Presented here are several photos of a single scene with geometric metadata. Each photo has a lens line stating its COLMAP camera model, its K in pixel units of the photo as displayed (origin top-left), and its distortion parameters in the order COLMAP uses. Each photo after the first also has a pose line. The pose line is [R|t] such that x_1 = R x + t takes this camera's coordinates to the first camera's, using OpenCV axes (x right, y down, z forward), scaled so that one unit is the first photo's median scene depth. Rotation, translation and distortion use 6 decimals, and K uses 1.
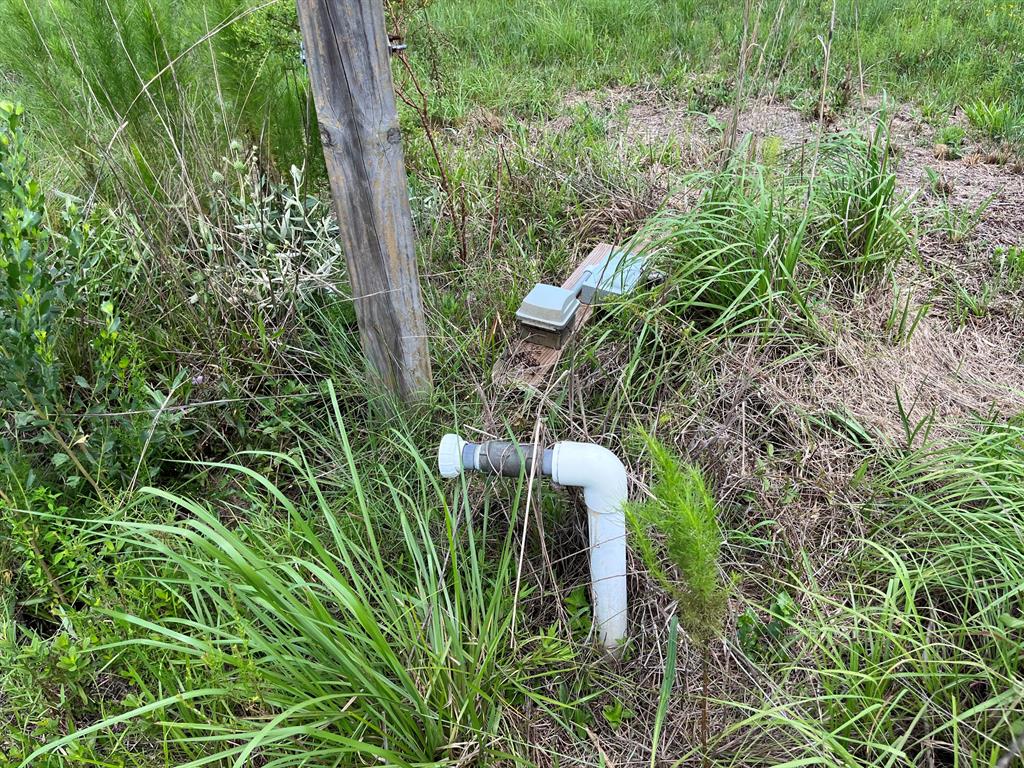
lens RADIAL K [[781.8, 0, 512.0], [0, 781.8, 384.0], [0, 0, 1]] dist [0.093038, -0.119291]
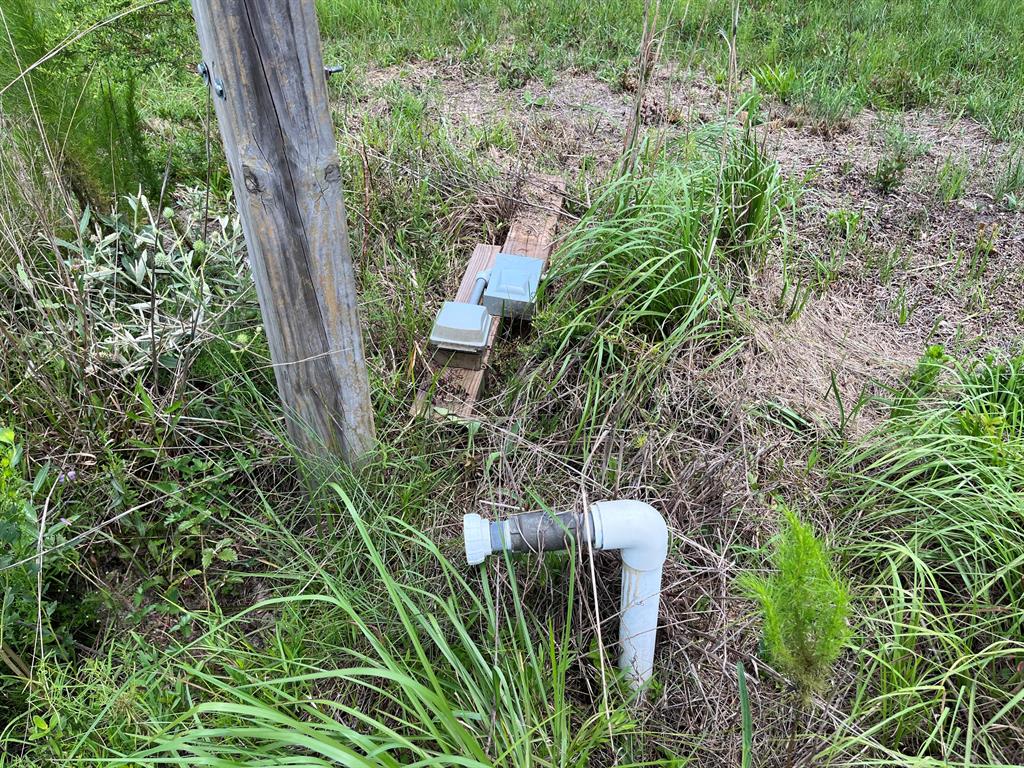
lens RADIAL K [[781.8, 0, 512.0], [0, 781.8, 384.0], [0, 0, 1]] dist [0.093038, -0.119291]
pose [[0.952645, -0.145588, 0.266966, -0.193856], [0.133012, 0.989000, 0.064703, -0.104183], [-0.273449, -0.026130, 0.961531, 0.112786]]
